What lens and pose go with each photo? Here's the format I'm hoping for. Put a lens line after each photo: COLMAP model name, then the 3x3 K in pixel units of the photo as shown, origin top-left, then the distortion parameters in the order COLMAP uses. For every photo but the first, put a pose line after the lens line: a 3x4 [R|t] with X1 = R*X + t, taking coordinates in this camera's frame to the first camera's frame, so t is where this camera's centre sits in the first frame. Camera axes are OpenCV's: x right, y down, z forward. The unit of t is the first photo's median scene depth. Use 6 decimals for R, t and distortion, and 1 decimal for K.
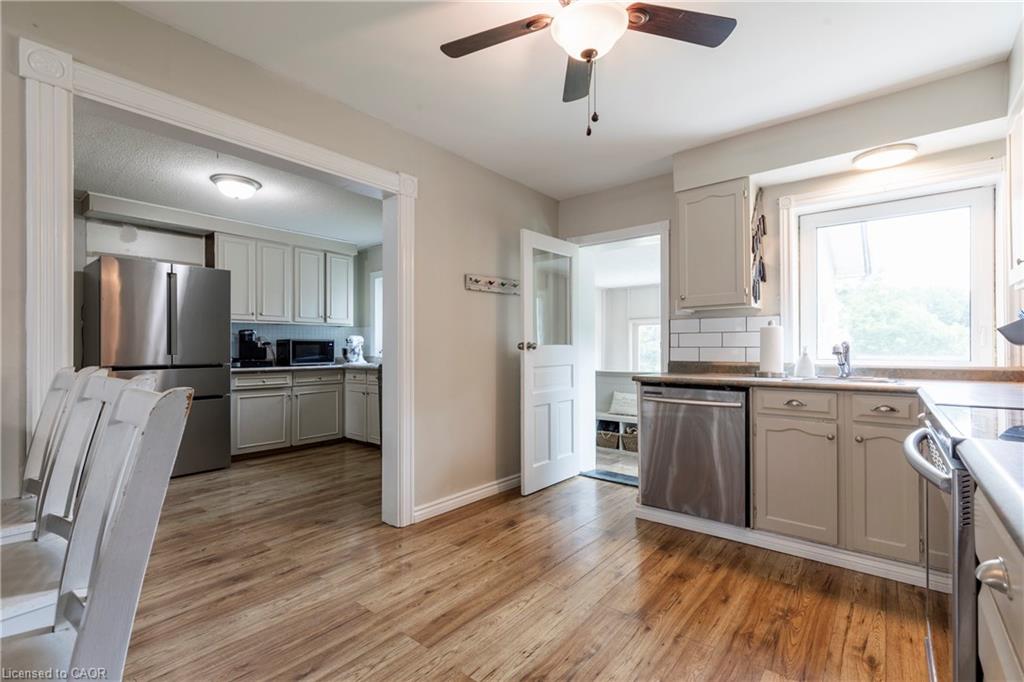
lens RADIAL K [[462.4, 0, 508.9], [0, 462.4, 345.5], [0, 0, 1]] dist [0.001404, 0.000175]
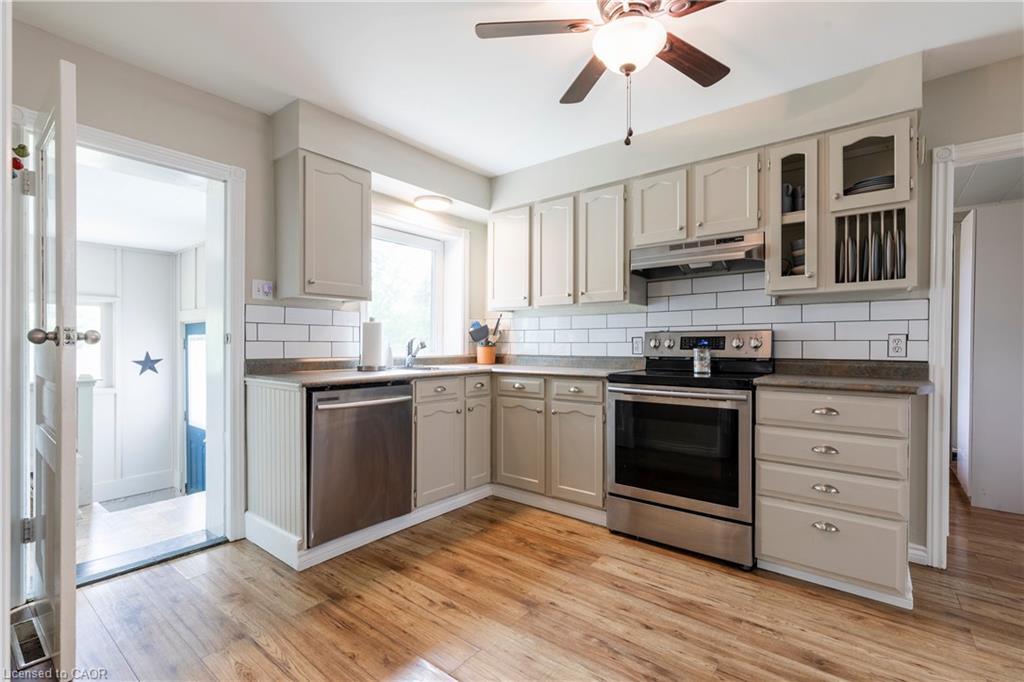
lens RADIAL K [[458.6, 0, 512.0], [0, 458.6, 341.0], [0, 0, 1]] dist [0.001210, 0.000109]
pose [[-0.019573, 0.006196, 0.999789, -0.550592], [-0.008691, 0.999942, -0.006367, 0.006540], [-0.999771, -0.008814, -0.019518, 0.802232]]
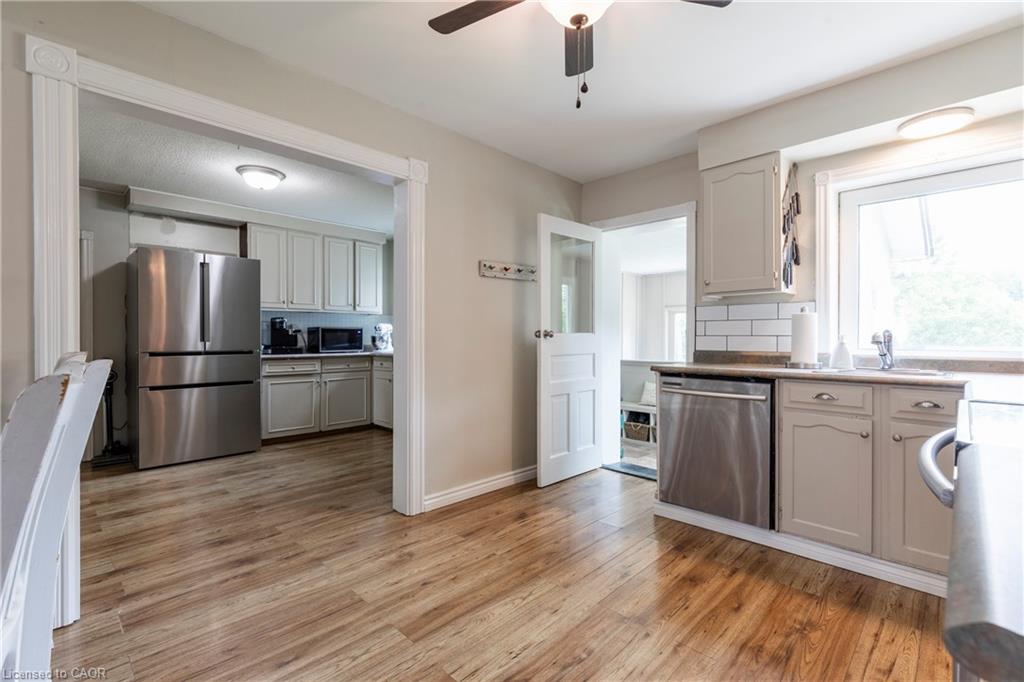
lens RADIAL K [[463.4, 0, 512.4], [0, 463.4, 338.2], [0, 0, 1]] dist [0.001200, 0.000078]
pose [[0.996311, 0.003616, -0.085742, 0.076387], [-0.002864, 0.999956, 0.008889, 0.001933], [0.085770, -0.008611, 0.996278, 0.032526]]
